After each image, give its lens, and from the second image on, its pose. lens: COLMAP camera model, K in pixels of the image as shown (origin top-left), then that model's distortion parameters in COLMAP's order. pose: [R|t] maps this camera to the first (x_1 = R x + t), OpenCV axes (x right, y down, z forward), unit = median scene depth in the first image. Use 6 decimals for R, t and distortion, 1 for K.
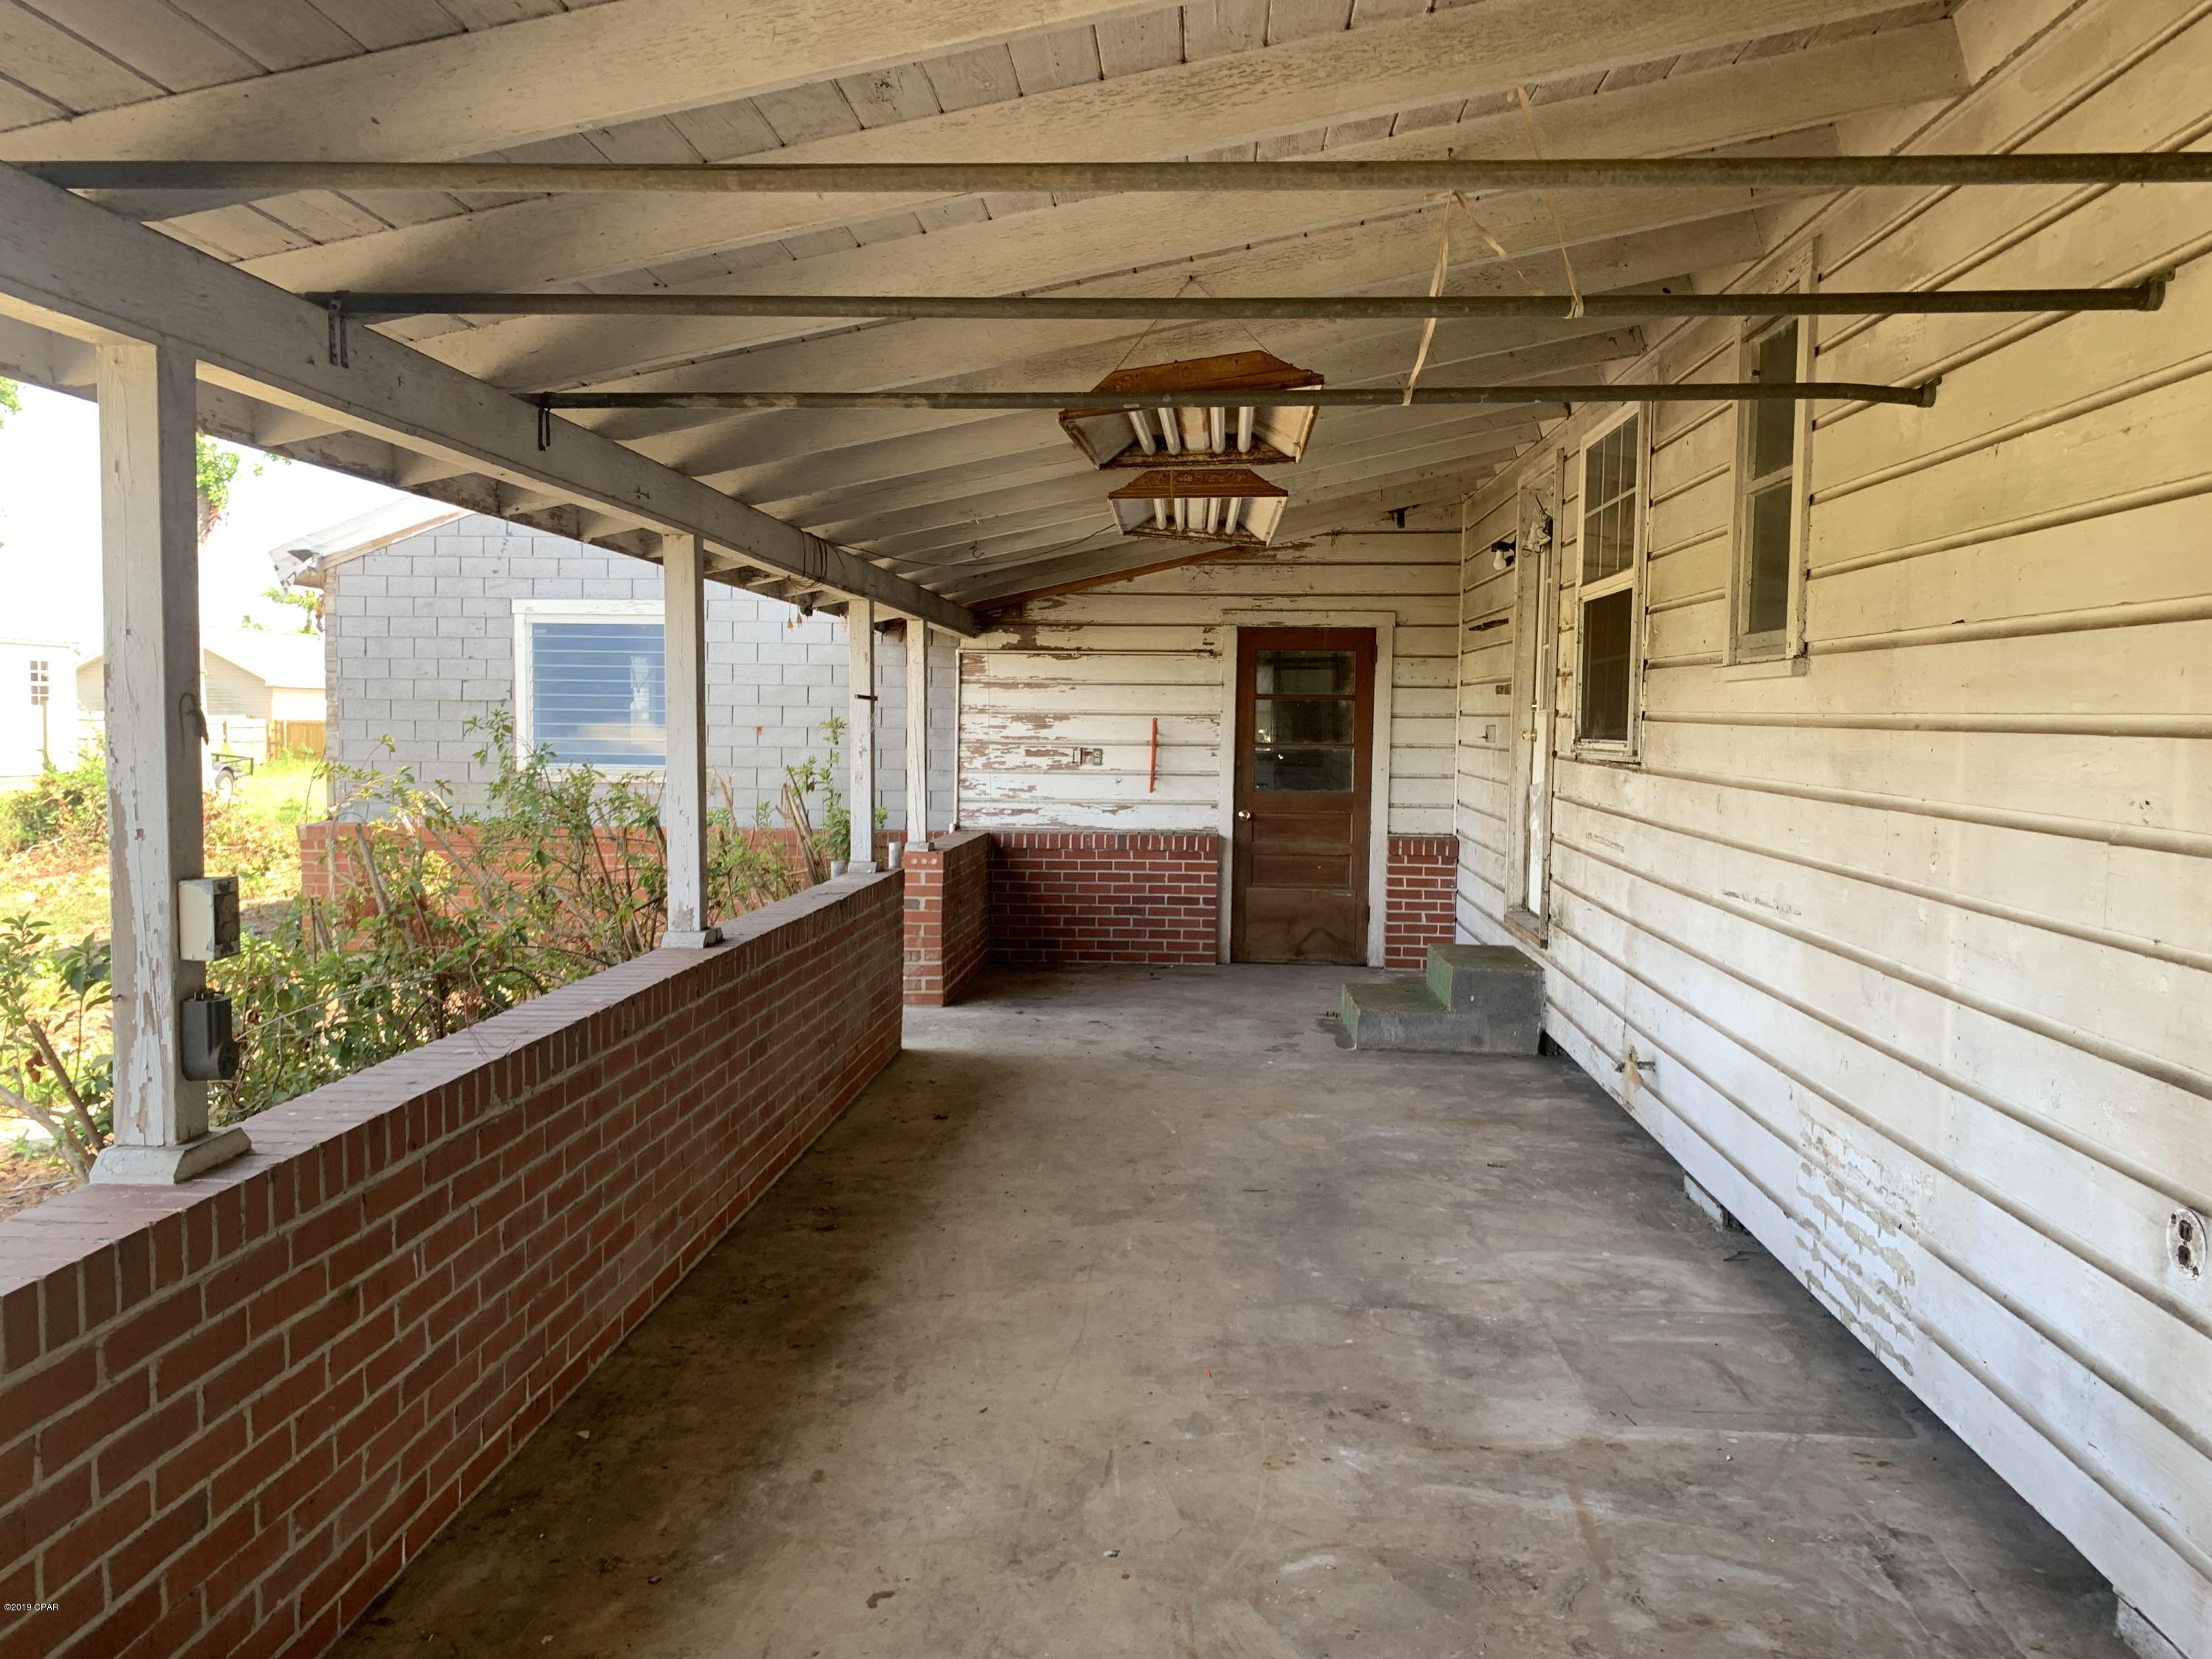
lens RADIAL K [[1701.3, 0, 1105.2], [0, 1701.3, 830.8], [0, 0, 1]] dist [0.045766, -0.058604]
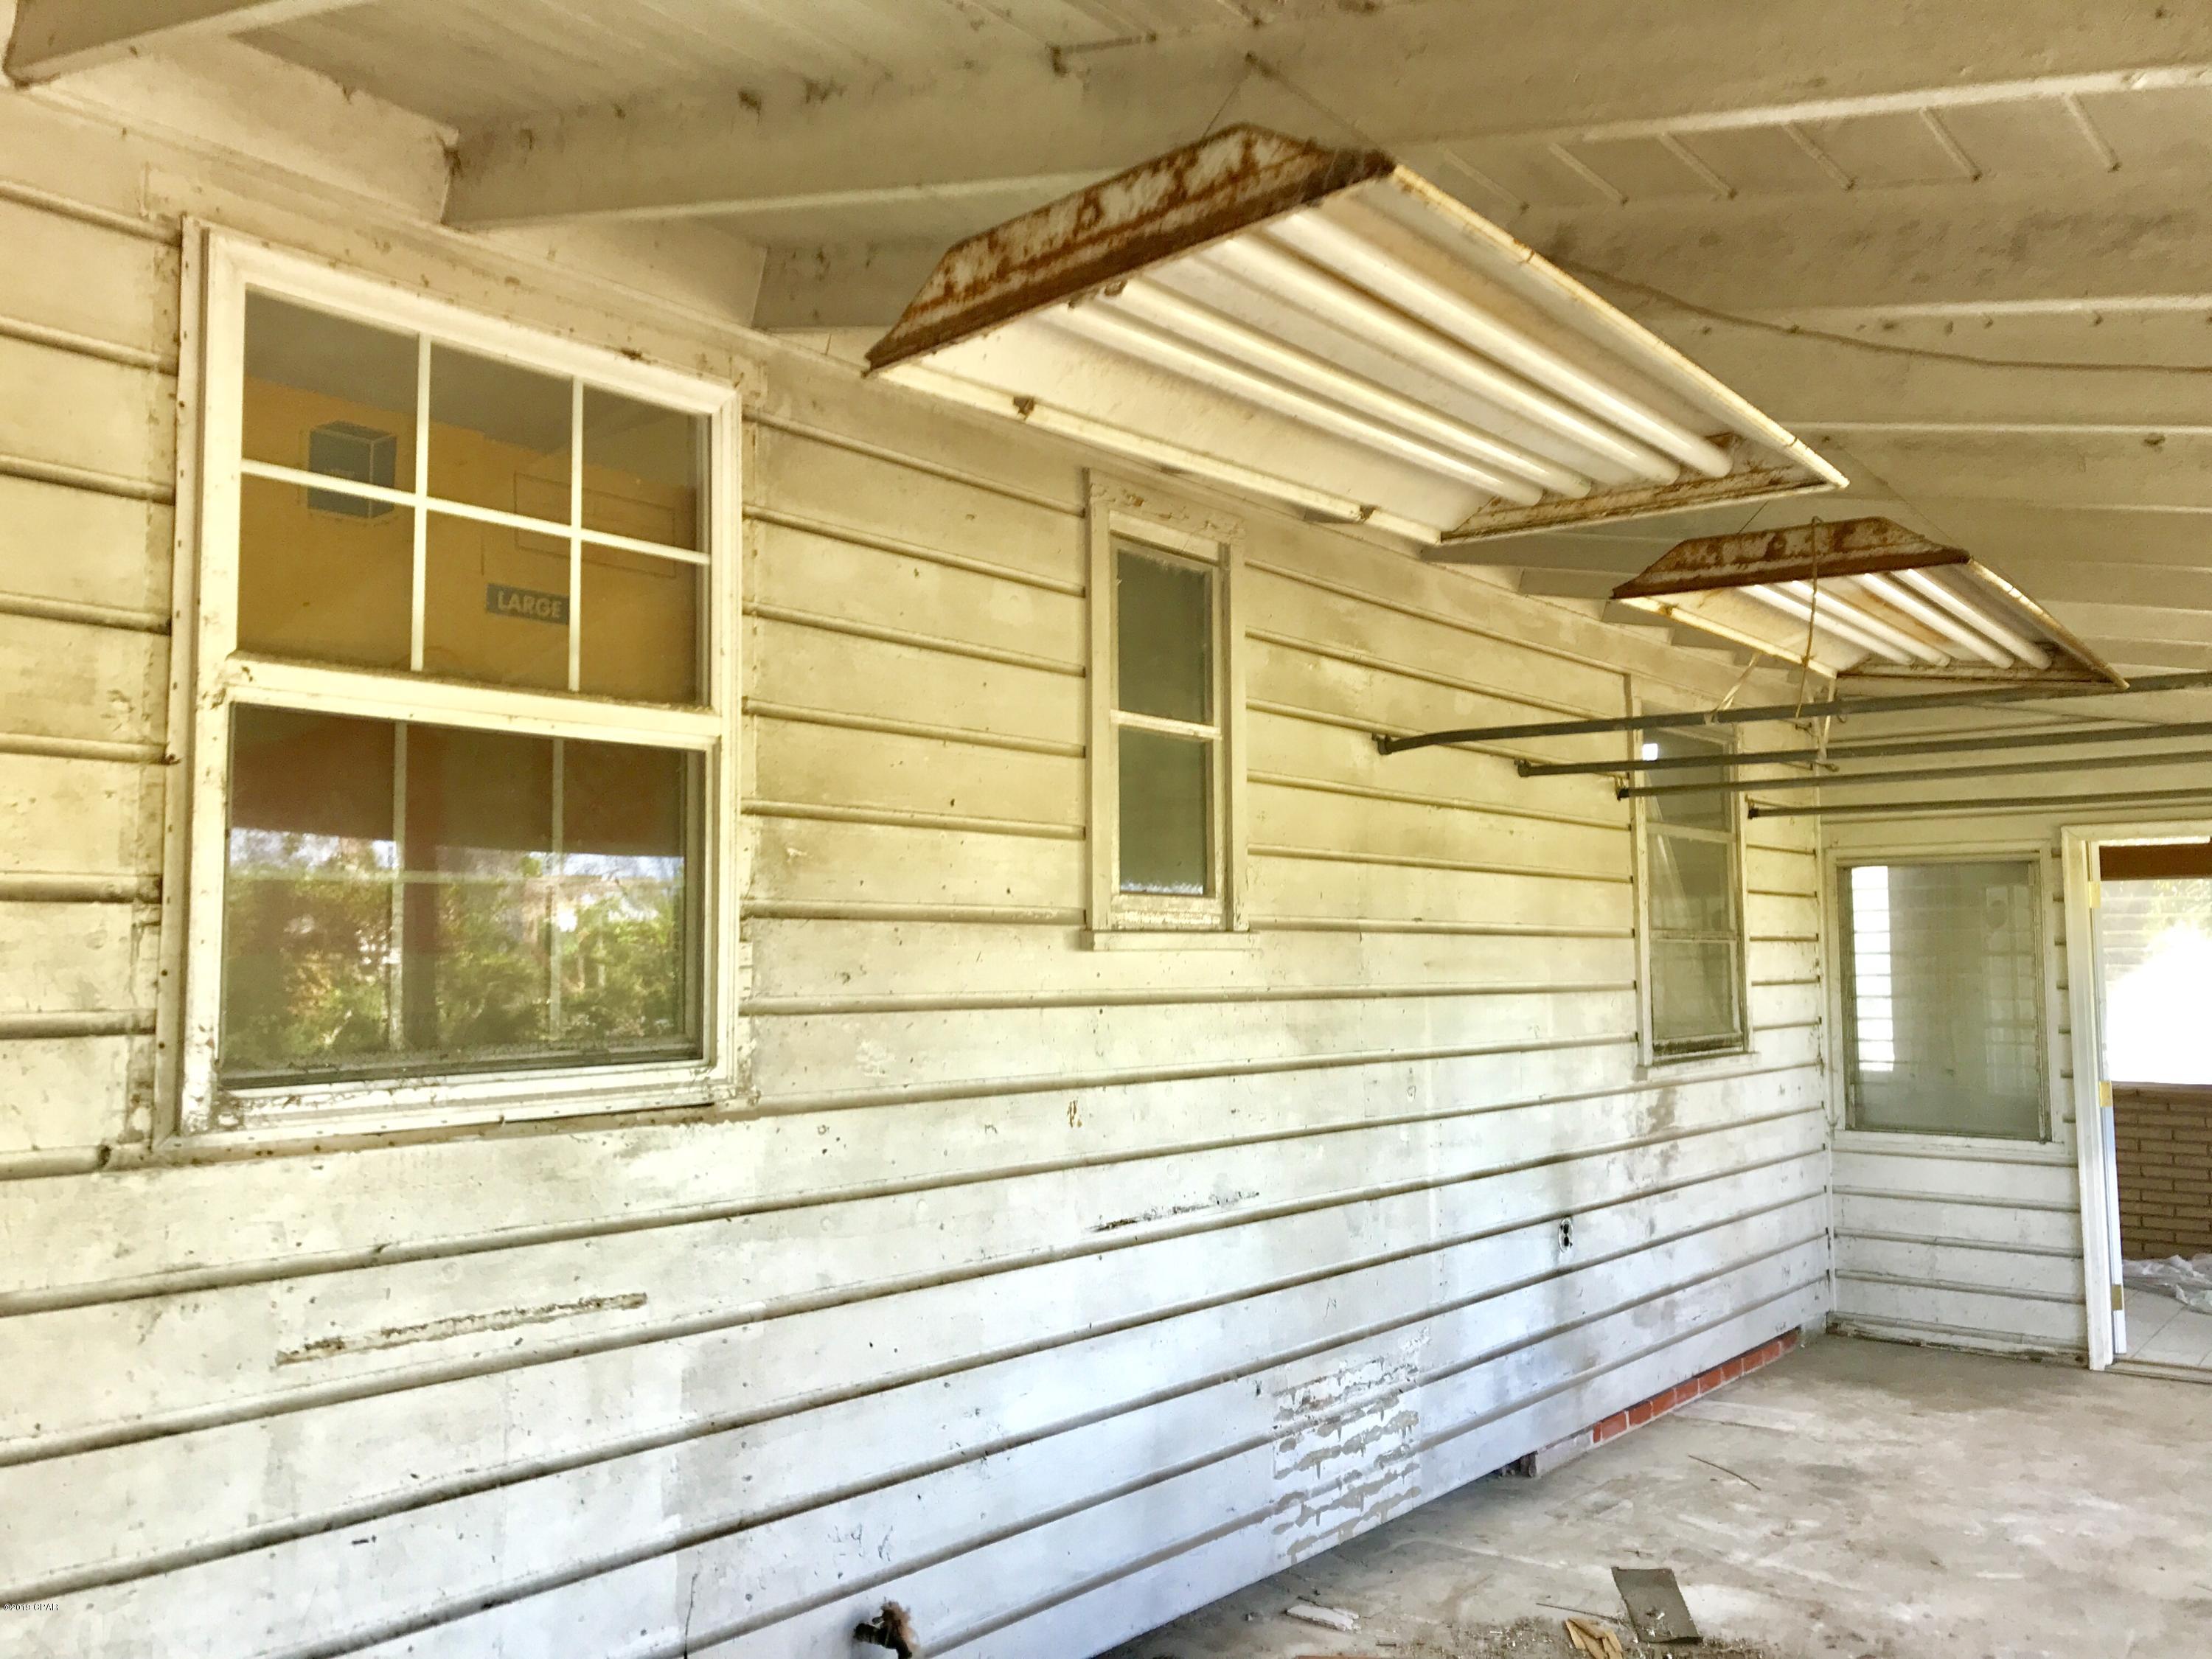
lens RADIAL K [[1828.9, 0, 1100.4], [0, 1828.9, 828.0], [0, 0, 1]] dist [0.038282, -0.022046]
pose [[-0.816881, 0.031970, 0.575920, -0.171000], [0.033518, 0.999407, -0.007936, -0.205481], [-0.575832, 0.012821, -0.817467, 2.529440]]
